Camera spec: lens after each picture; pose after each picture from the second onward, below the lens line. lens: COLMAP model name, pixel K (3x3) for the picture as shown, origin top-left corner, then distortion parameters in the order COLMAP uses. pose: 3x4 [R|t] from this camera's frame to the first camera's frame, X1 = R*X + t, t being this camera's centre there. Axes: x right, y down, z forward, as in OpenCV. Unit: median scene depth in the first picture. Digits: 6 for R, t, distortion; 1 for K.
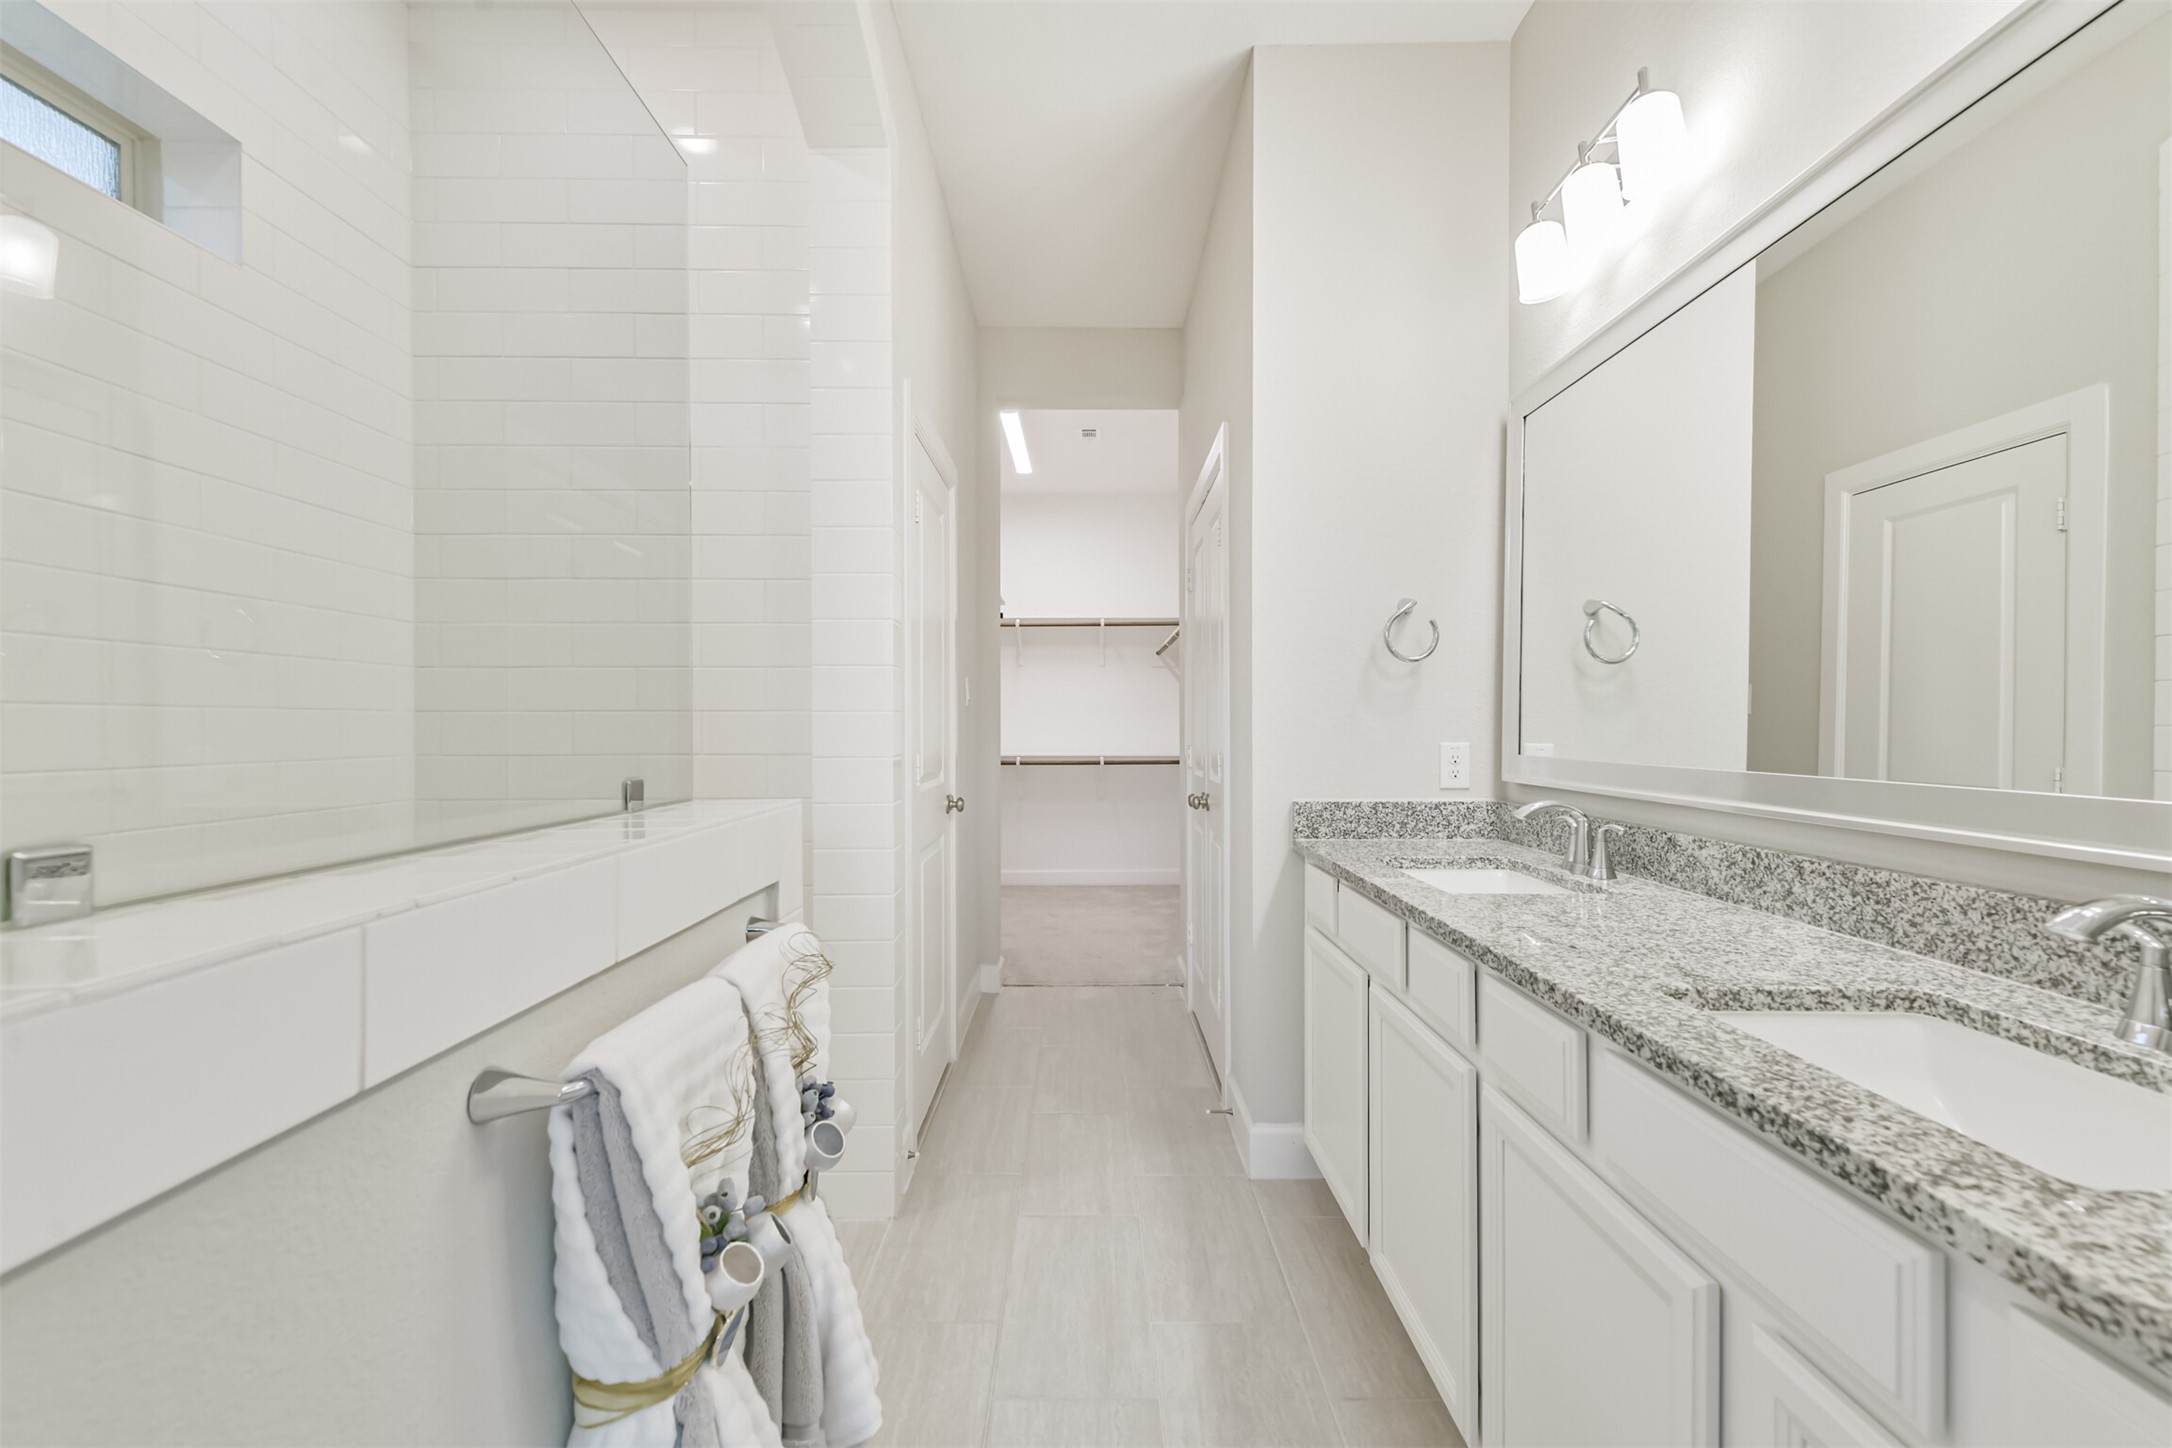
lens RADIAL K [[919.6, 0, 1096.9], [0, 919.6, 727.9], [0, 0, 1]] dist [0.021711, -0.005316]
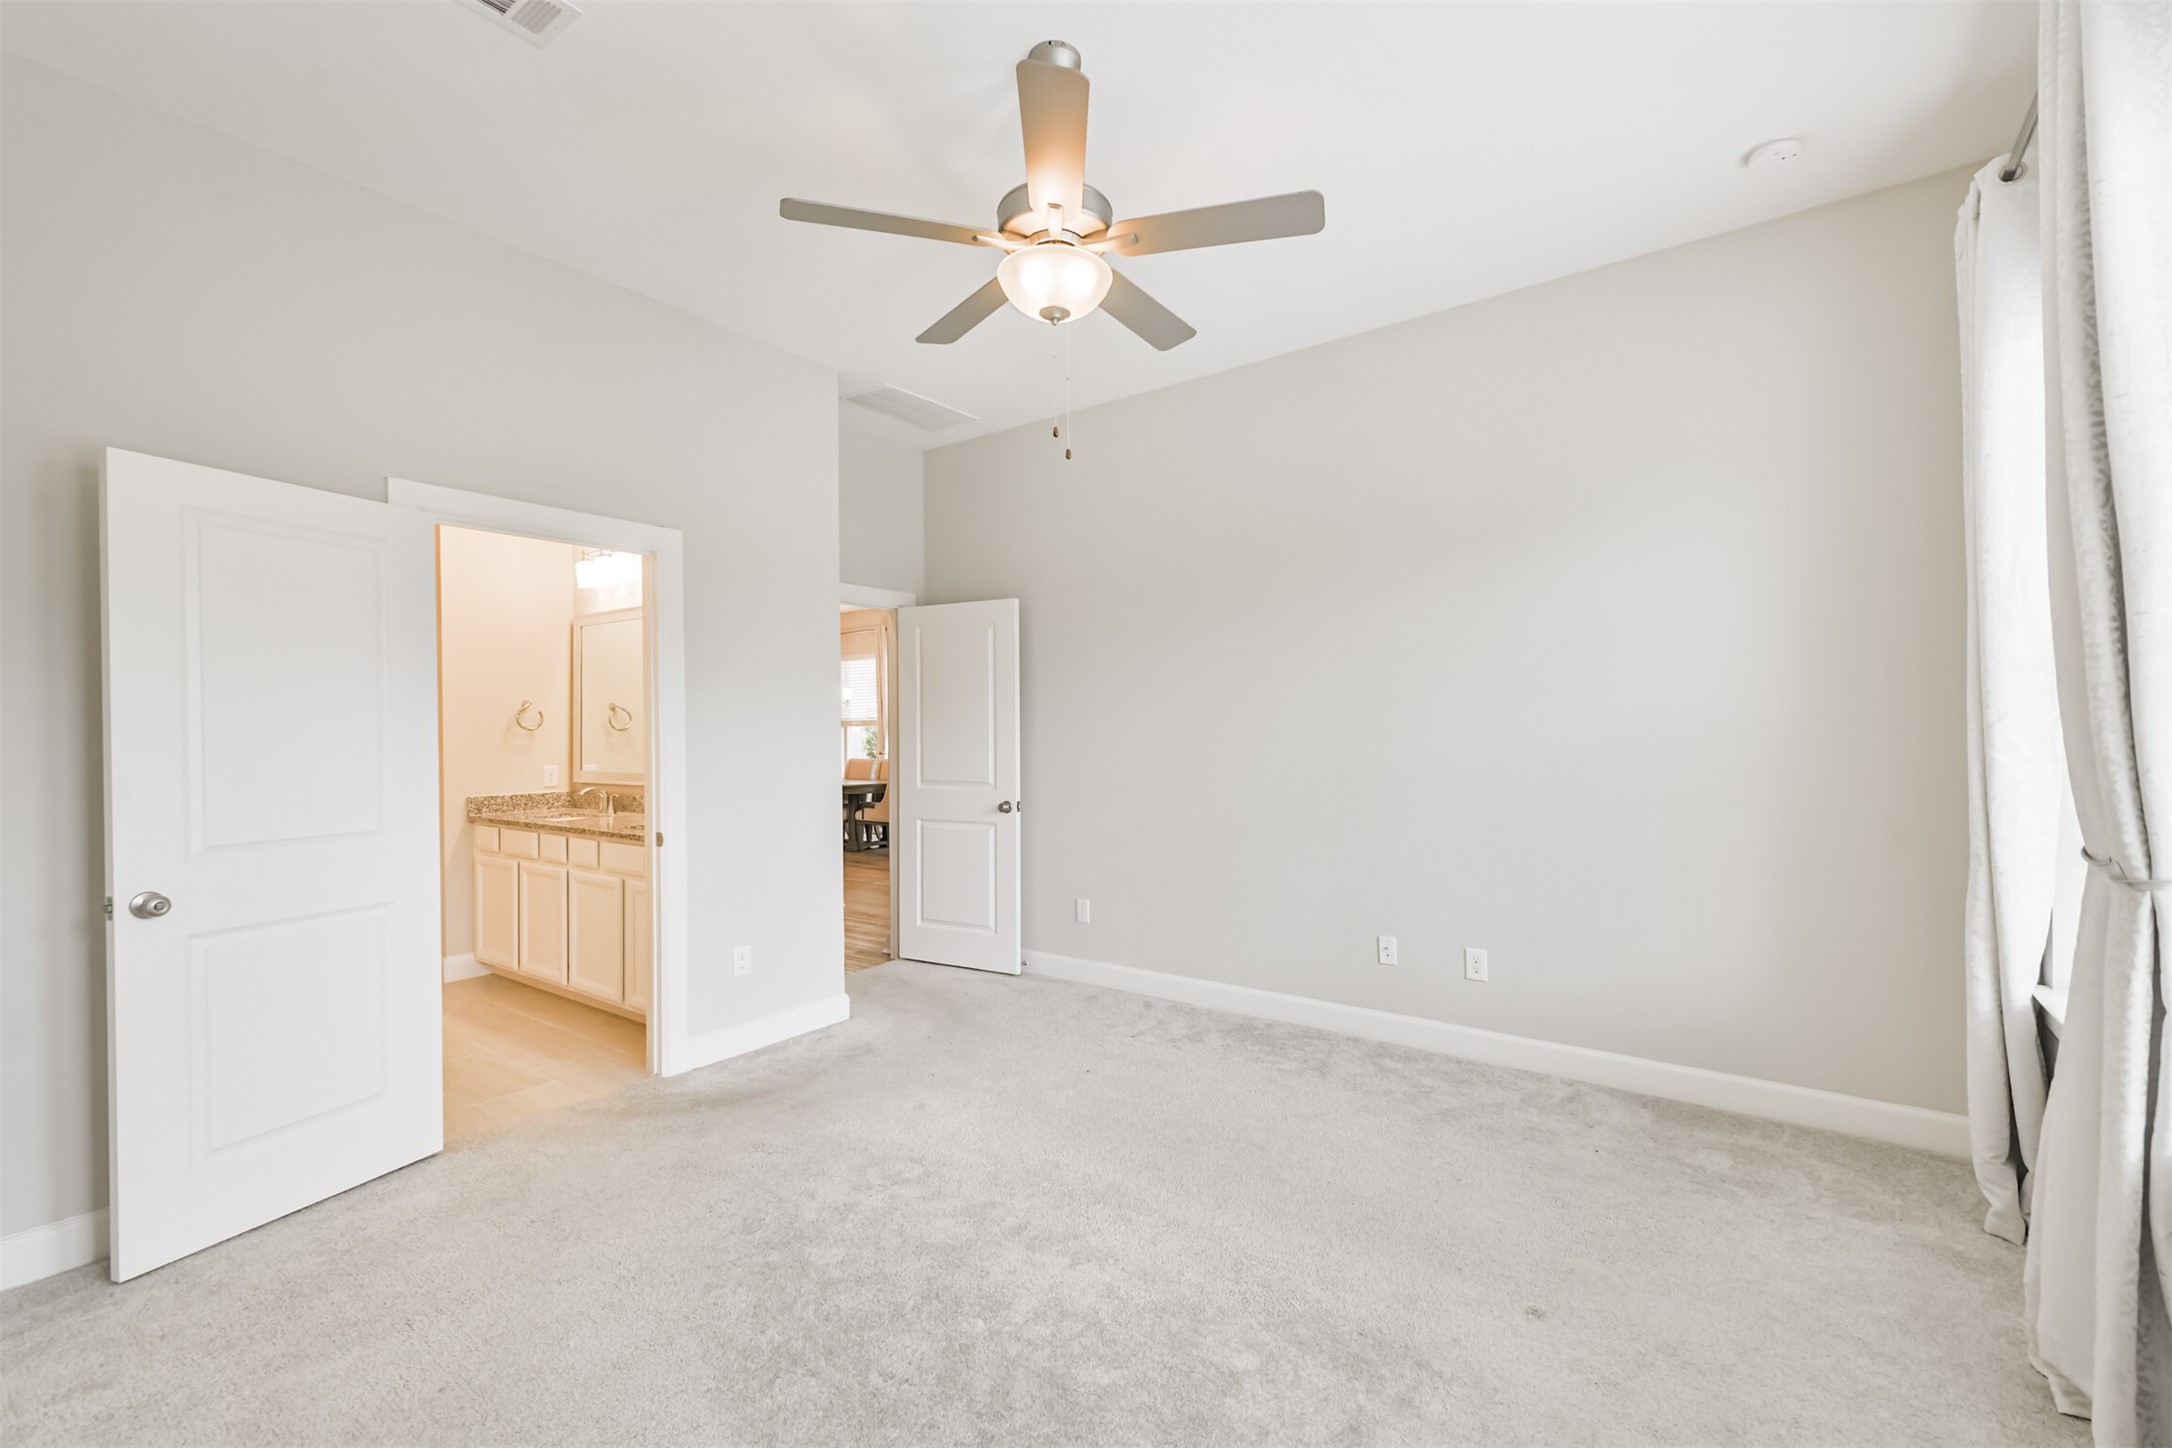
lens RADIAL K [[919.6, 0, 1097.0], [0, 919.6, 733.8], [0, 0, 1]] dist [0.021711, -0.005316]
pose [[0.594627, -0.007553, 0.803966, -0.639896], [0.009521, 0.999952, 0.002352, -0.055885], [-0.803945, 0.006255, 0.594670, -1.426227]]
